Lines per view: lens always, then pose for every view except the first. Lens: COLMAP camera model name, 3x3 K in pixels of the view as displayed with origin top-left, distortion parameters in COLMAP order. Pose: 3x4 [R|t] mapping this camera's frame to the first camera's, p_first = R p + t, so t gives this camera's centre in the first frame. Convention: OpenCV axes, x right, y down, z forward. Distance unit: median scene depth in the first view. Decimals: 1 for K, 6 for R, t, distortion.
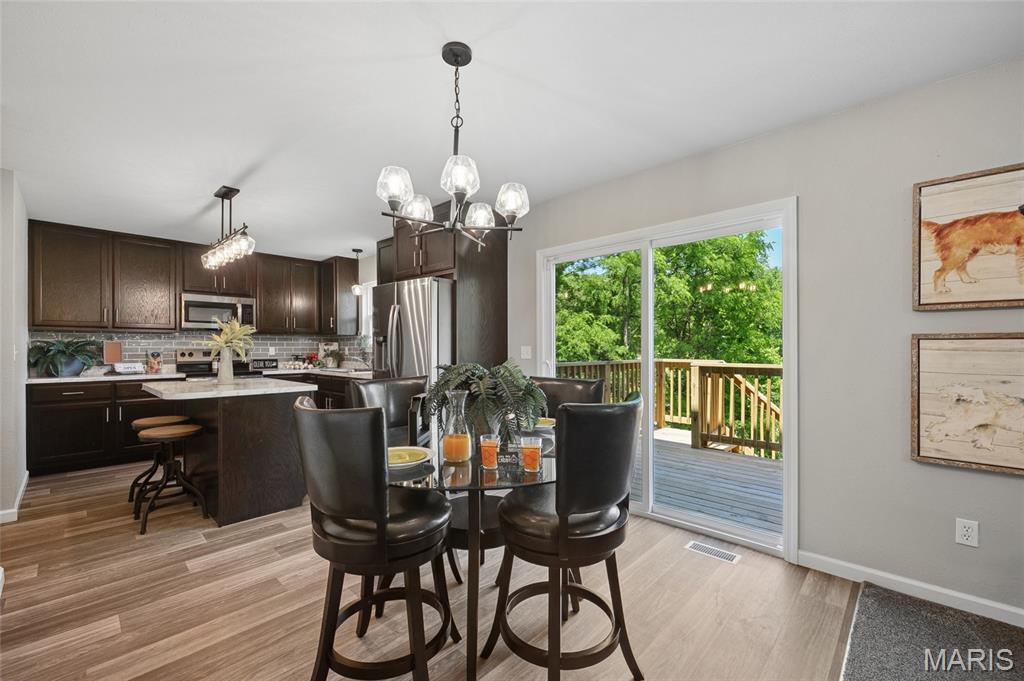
lens RADIAL K [[418.3, 0, 509.8], [0, 418.3, 349.7], [0, 0, 1]] dist [0.000255, -0.000946]
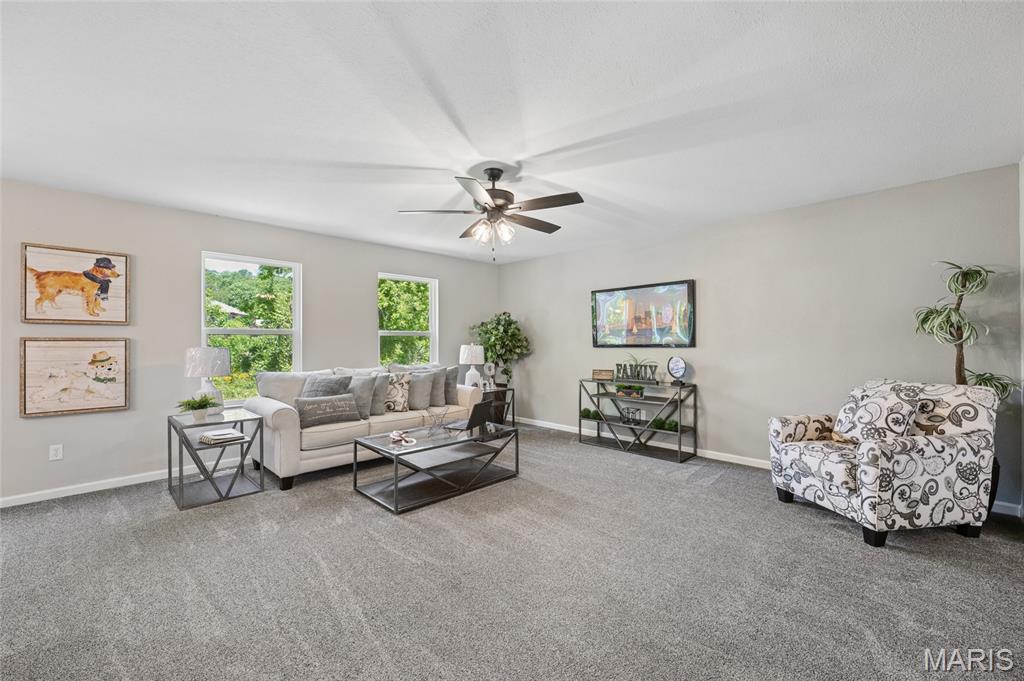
lens RADIAL K [[419.8, 0, 512.1], [0, 419.8, 337.8], [0, 0, 1]] dist [0.000137, -0.000168]
pose [[0.019964, 0.005509, 0.999786, -0.272262], [0.006366, 0.999964, -0.005637, -0.006962], [-0.999780, 0.006477, 0.019928, -0.414305]]
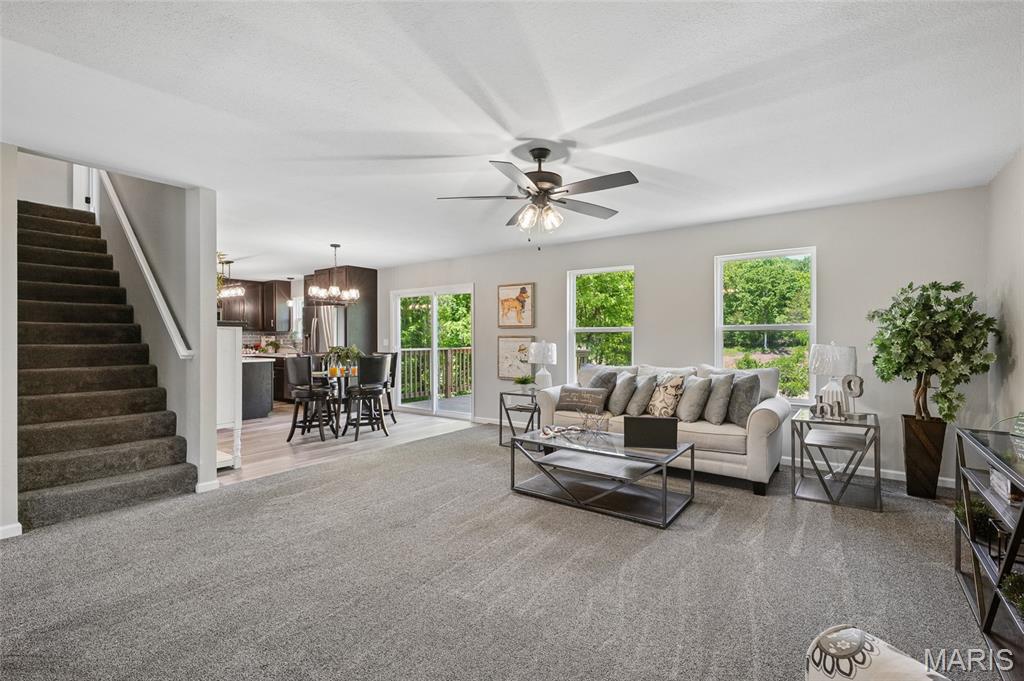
lens RADIAL K [[460.3, 0, 513.4], [0, 460.3, 338.0], [0, 0, 1]] dist [0.000455, -0.000045]
pose [[0.990939, -0.000997, 0.134305, 0.300202], [0.001499, 0.999992, -0.003642, -0.004604], [-0.134301, 0.003811, 0.990933, -1.061647]]
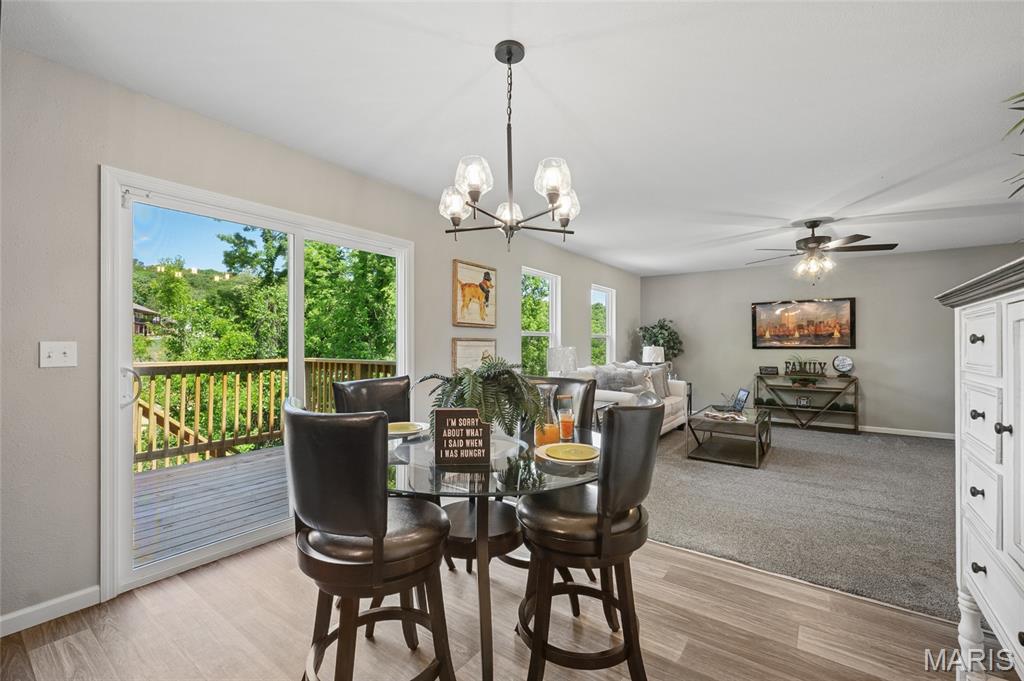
lens RADIAL K [[438.0, 0, 510.4], [0, 438.0, 341.7], [0, 0, 1]] dist [-0.000216, -0.000087]
pose [[-0.132989, 0.003115, 0.991113, -0.494793], [0.000916, 0.999995, -0.003020, -0.005989], [-0.991117, 0.000506, -0.132991, 0.479069]]
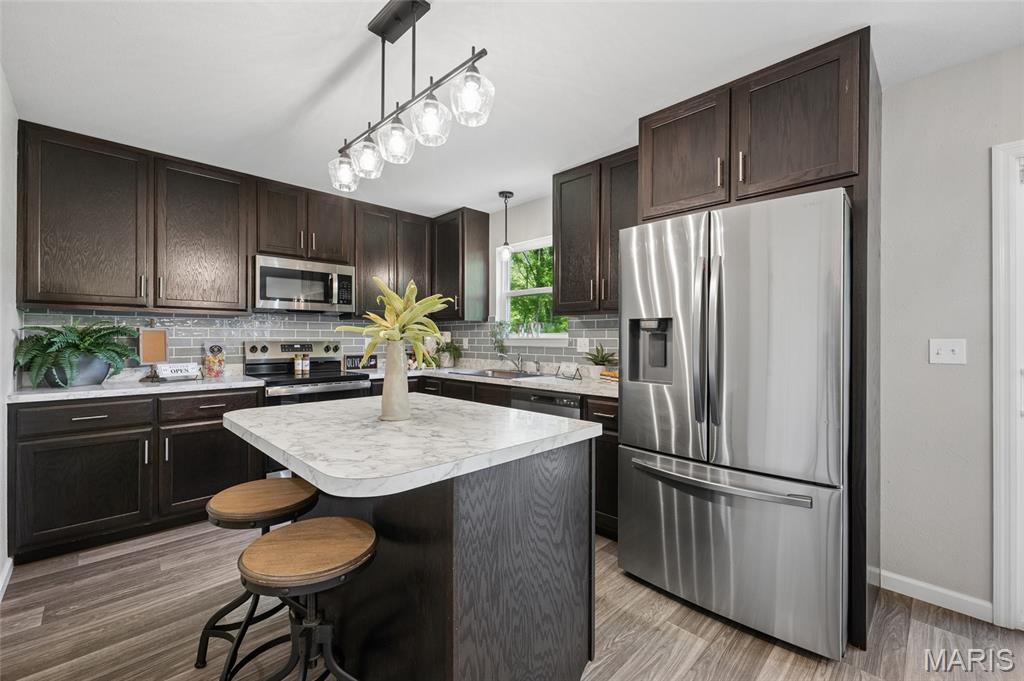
lens RADIAL K [[419.8, 0, 512.1], [0, 419.8, 337.8], [0, 0, 1]] dist [0.000137, -0.000168]
pose [[0.999489, 0.003176, -0.031822, -0.415265], [-0.003299, 0.999987, -0.003829, -0.005951], [0.031809, 0.003932, 0.999486, 0.410115]]
